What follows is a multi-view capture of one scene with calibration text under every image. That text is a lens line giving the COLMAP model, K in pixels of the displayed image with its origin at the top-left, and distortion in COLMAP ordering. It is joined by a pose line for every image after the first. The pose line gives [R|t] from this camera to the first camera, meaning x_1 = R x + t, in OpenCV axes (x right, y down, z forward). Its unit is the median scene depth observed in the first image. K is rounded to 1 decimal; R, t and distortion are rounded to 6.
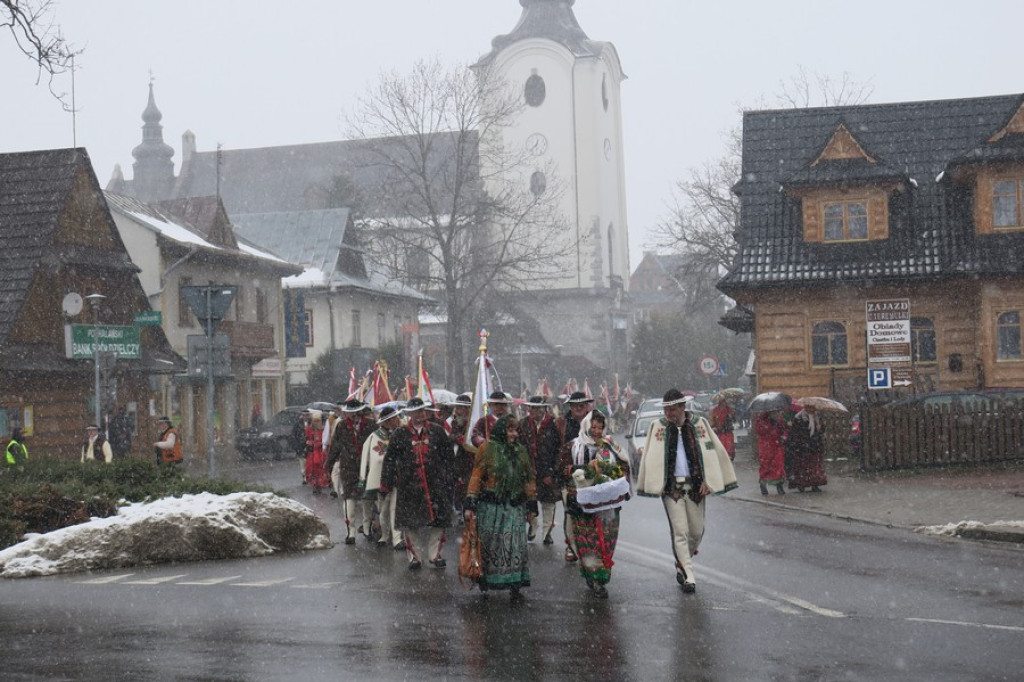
lens RADIAL K [[1735.6, 0, 486.3], [0, 1735.6, 367.6], [0, 0, 1]] dist [0.006416, 0.000000]
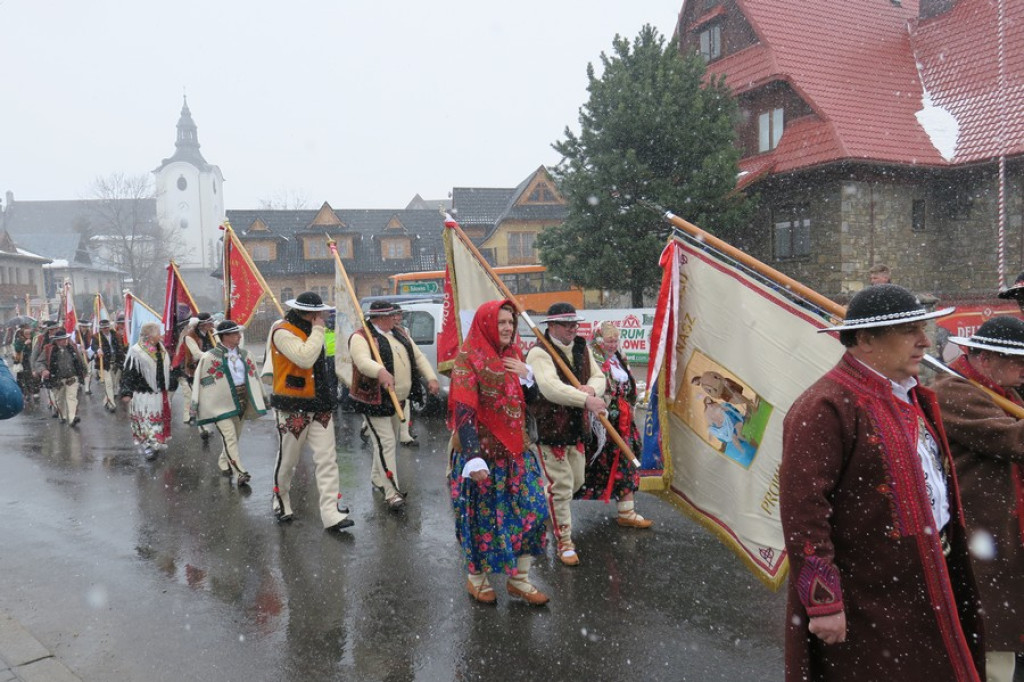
lens RADIAL K [[712.4, 0, 509.3], [0, 712.4, 344.1], [0, 0, 1]] dist [-0.011928, 0.010528]
pose [[0.913460, -0.020375, 0.406417, 0.054033], [-0.005401, 0.998051, 0.062174, -0.005595], [-0.406892, -0.058989, 0.911570, -0.112379]]
